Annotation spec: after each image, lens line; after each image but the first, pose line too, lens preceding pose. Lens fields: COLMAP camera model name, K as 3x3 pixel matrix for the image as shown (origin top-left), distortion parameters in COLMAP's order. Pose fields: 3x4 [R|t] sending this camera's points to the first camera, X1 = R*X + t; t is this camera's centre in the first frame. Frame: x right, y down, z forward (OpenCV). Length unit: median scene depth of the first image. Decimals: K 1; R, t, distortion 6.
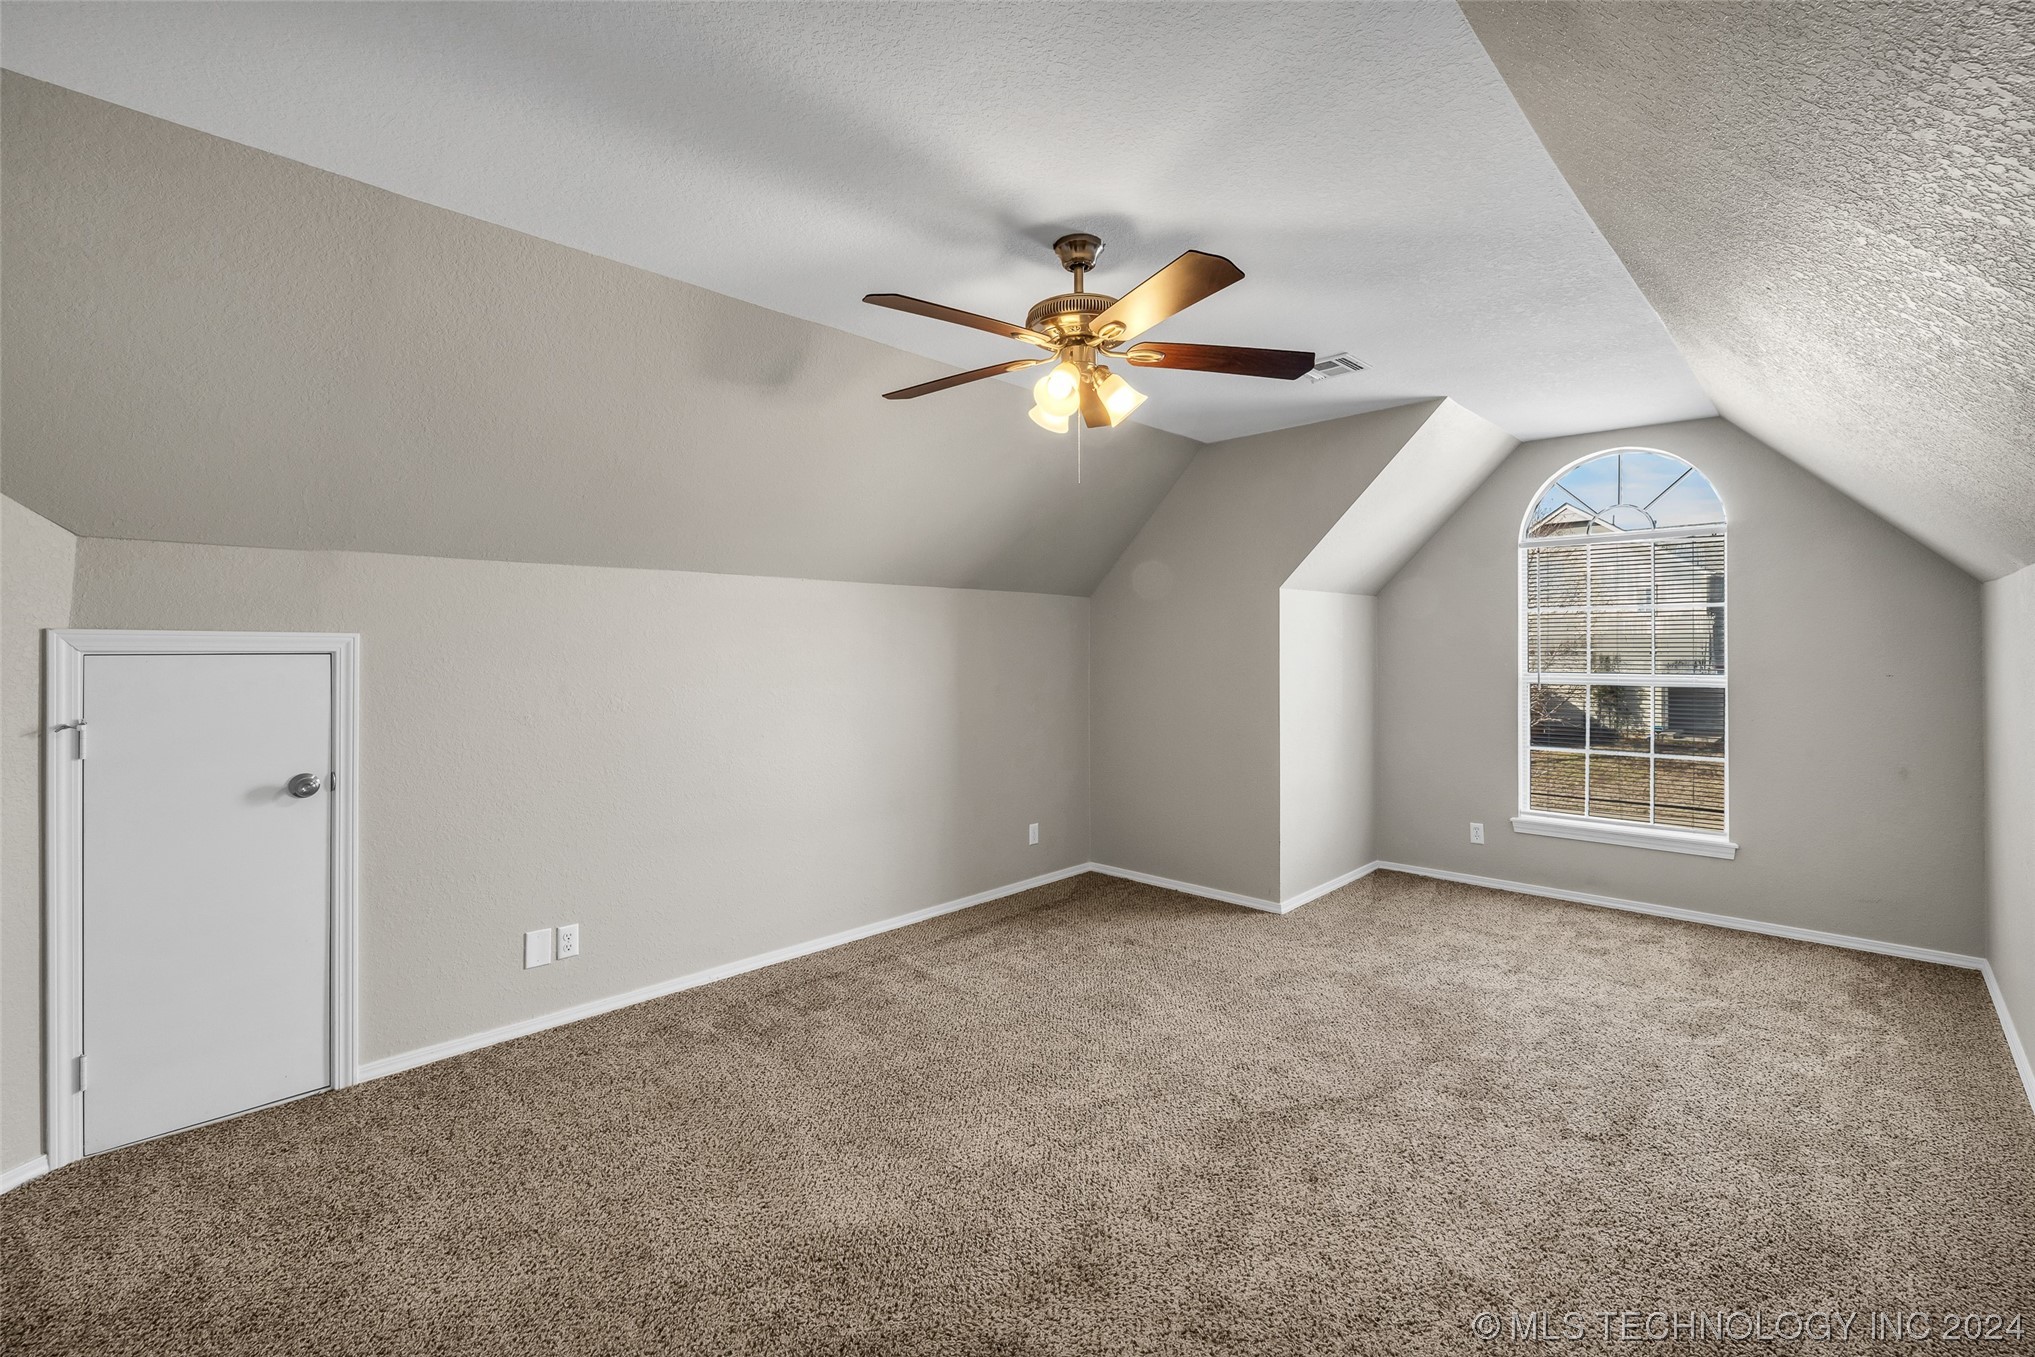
lens RADIAL K [[897.4, 0, 1016.3], [0, 897.4, 643.2], [0, 0, 1]] dist [-0.001839, -0.000150]
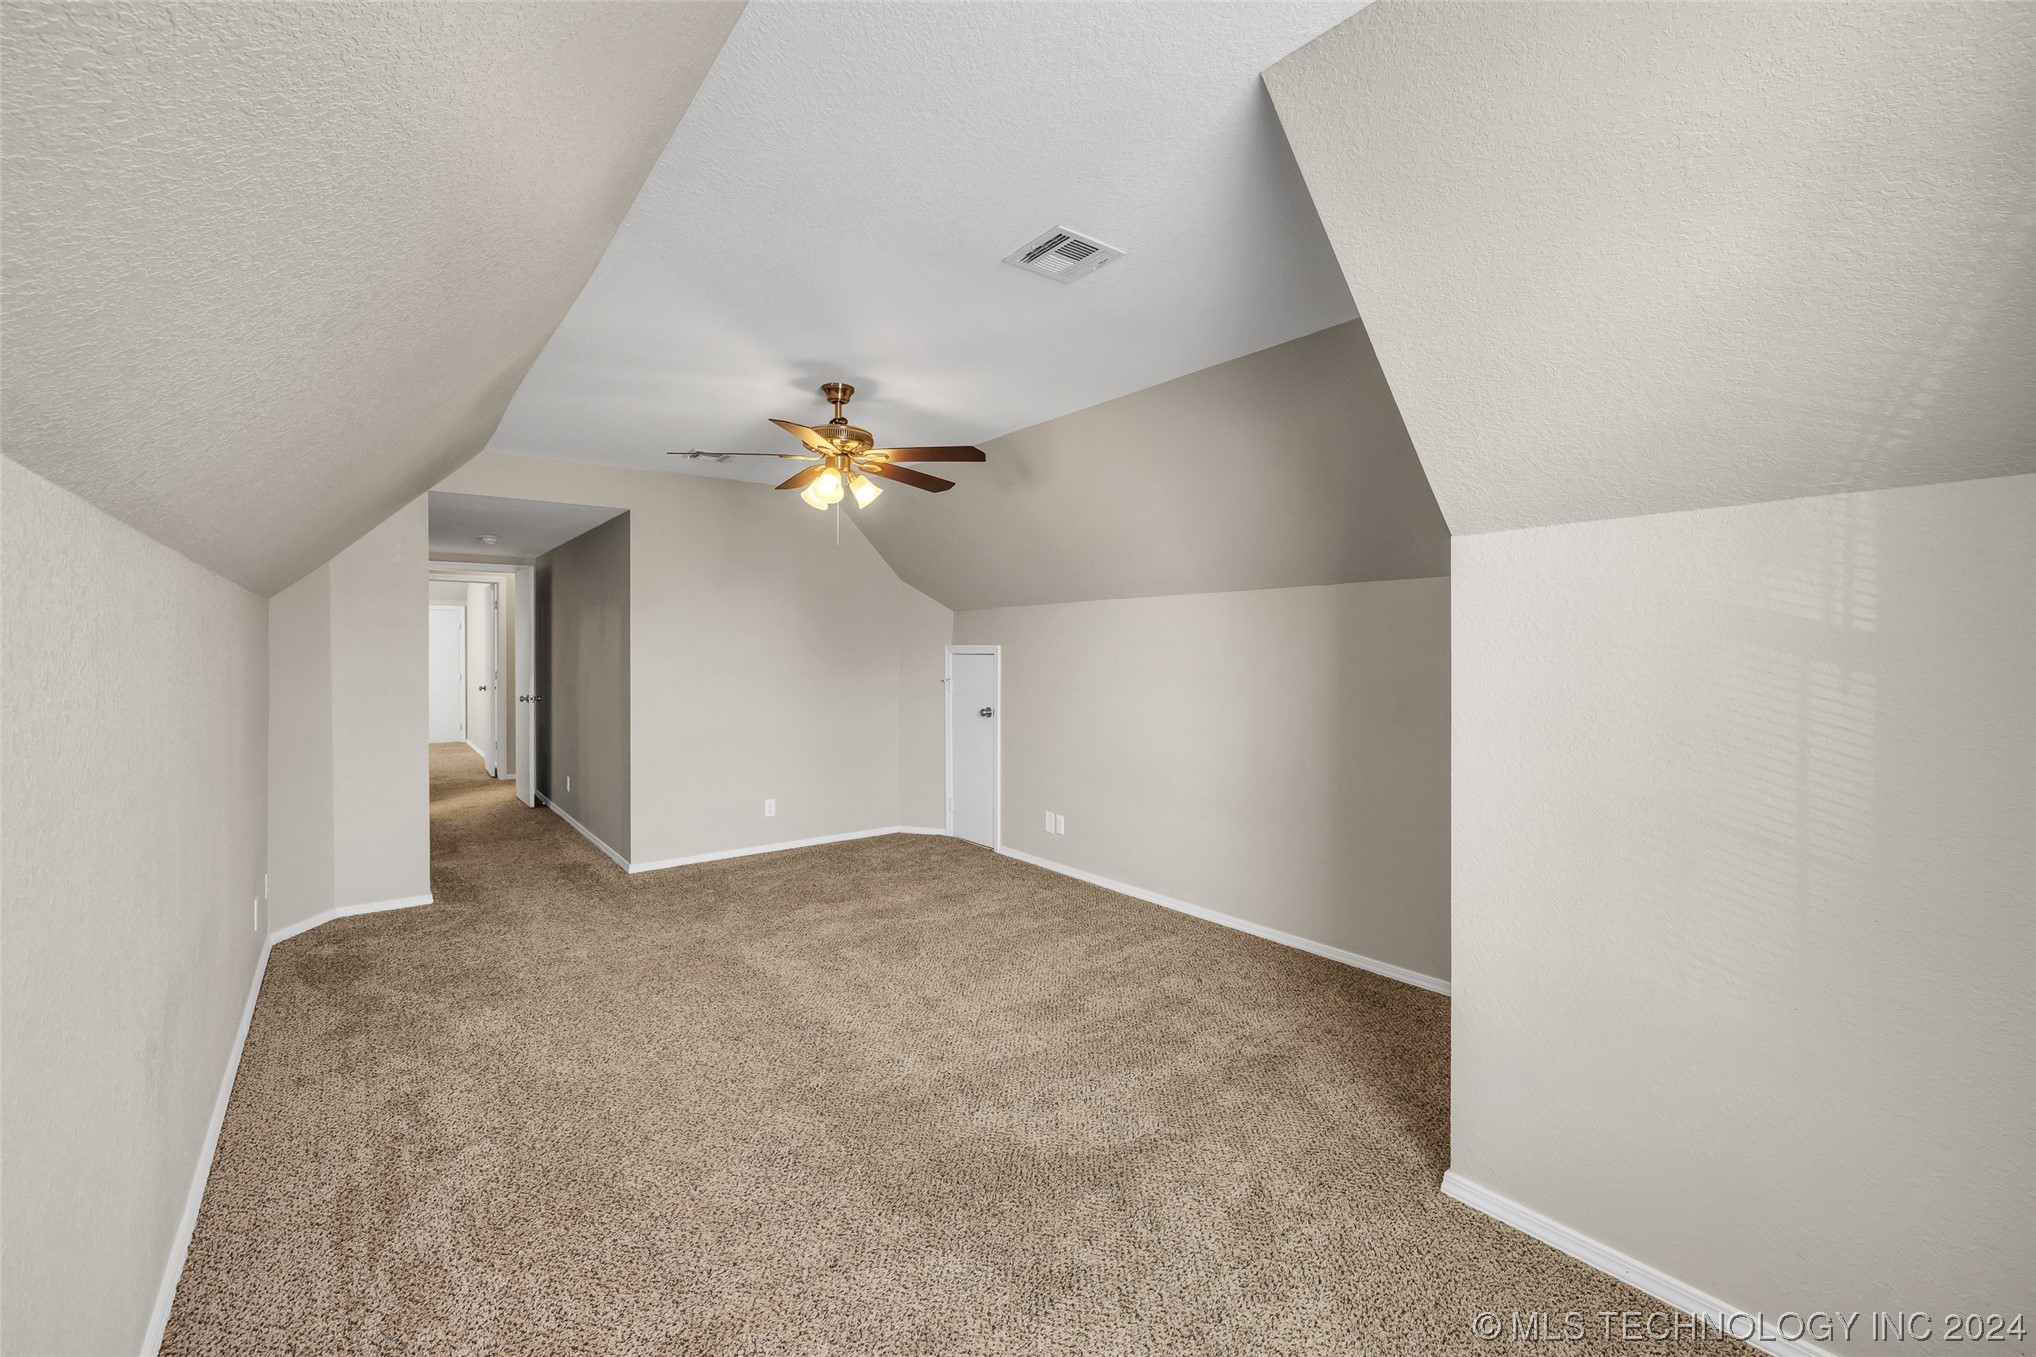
lens RADIAL K [[862.7, 0, 1015.9], [0, 862.7, 655.7], [0, 0, 1]] dist [0.001521, 0.000310]
pose [[-0.156897, 0.008908, -0.987575, 1.296171], [0.002193, 0.999960, 0.008671, -0.004346], [0.987613, -0.000805, -0.156910, 1.347774]]
